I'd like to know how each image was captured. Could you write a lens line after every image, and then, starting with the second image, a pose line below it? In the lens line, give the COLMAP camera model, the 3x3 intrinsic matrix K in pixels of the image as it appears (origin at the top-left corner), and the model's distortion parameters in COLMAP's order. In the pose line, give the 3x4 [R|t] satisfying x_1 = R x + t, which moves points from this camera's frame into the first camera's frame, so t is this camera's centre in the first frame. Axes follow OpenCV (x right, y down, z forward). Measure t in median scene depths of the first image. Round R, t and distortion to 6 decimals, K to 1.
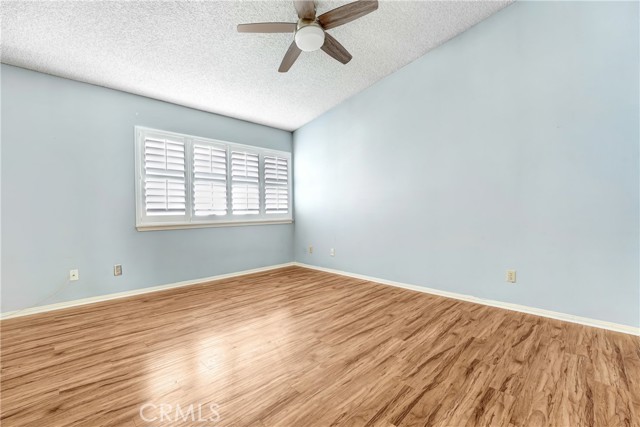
lens RADIAL K [[217.4, 0, 320.0], [0, 217.4, 213.5], [0, 0, 1]] dist [-0.000476, -0.000064]
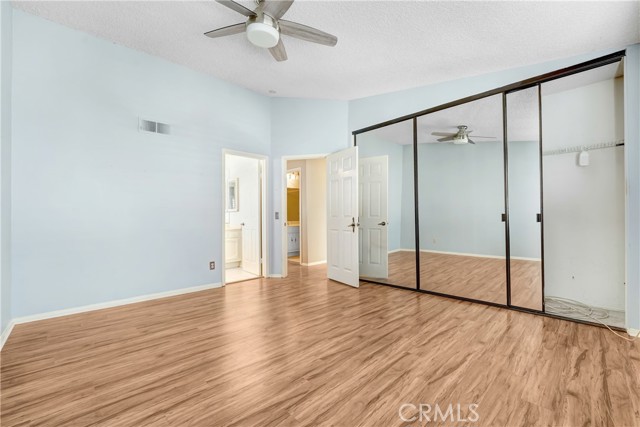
lens RADIAL K [[217.4, 0, 320.0], [0, 217.4, 213.5], [0, 0, 1]] dist [-0.000476, -0.000064]
pose [[-0.999180, 0.020355, 0.034987, -0.285342], [0.020349, 0.999793, -0.000505, -0.030437], [-0.034990, 0.000208, -0.999388, 1.787560]]
